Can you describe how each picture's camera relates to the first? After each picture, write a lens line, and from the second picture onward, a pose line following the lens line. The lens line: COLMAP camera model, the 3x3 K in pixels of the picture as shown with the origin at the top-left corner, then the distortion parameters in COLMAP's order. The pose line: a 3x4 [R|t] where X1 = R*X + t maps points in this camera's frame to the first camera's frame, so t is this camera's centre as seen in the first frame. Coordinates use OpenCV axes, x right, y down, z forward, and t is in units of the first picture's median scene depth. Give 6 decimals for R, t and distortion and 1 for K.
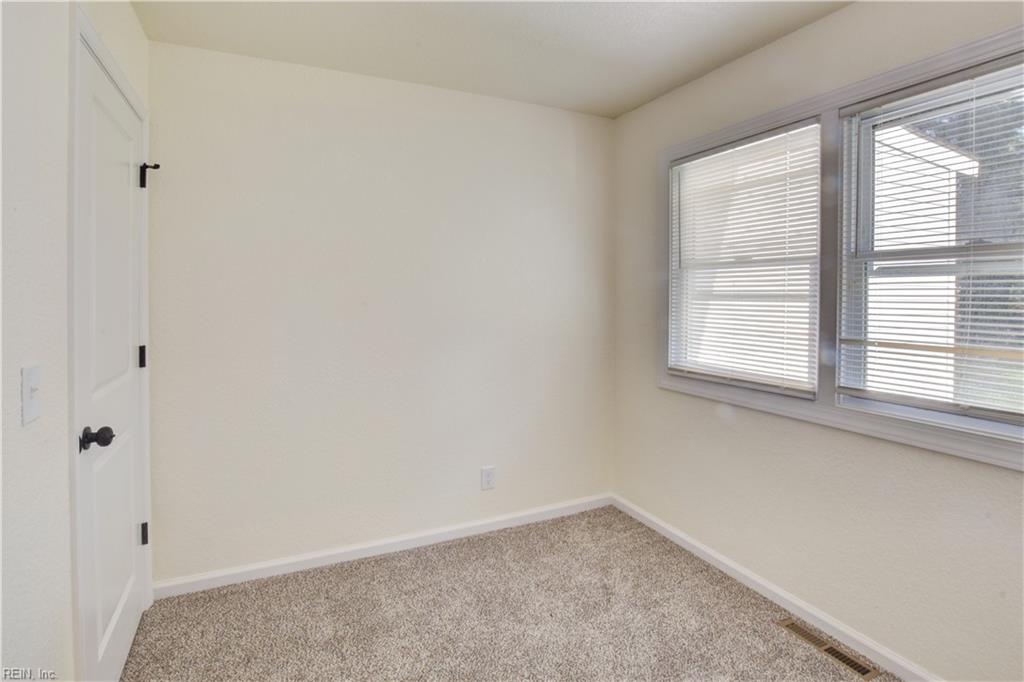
lens RADIAL K [[500.1, 0, 518.4], [0, 500.1, 294.6], [0, 0, 1]] dist [-0.023456, 0.002858]
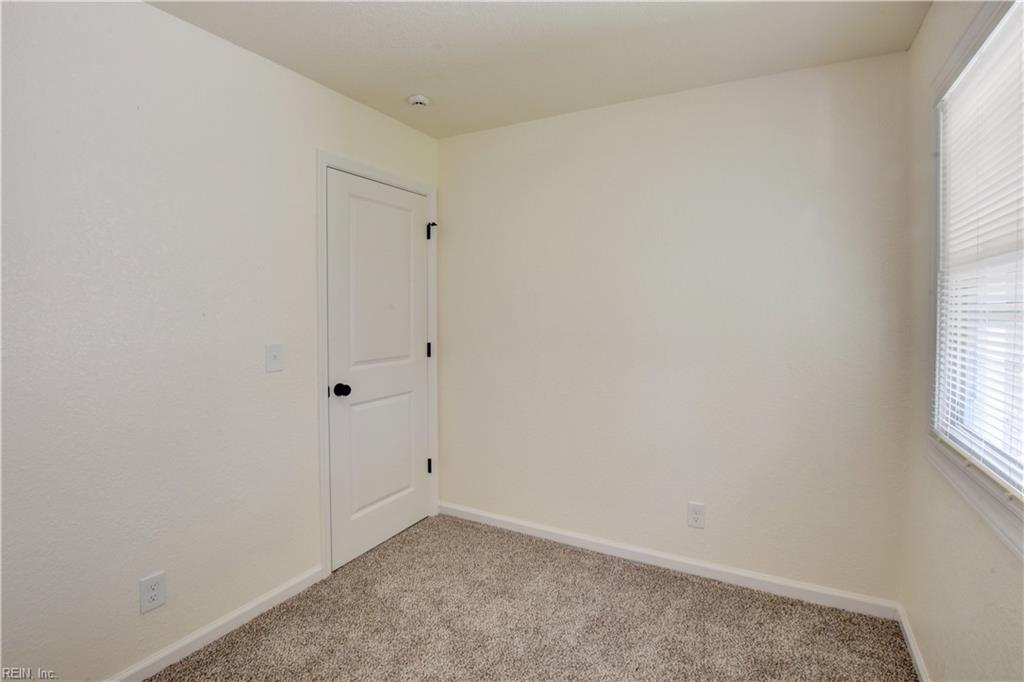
lens RADIAL K [[500.1, 0, 519.2], [0, 500.1, 318.7], [0, 0, 1]] dist [-0.023456, 0.002858]
pose [[0.594646, 0.014853, -0.803850, 0.527793], [-0.003233, 0.999865, 0.016083, 0.002702], [0.803981, -0.006965, 0.594614, 0.249150]]
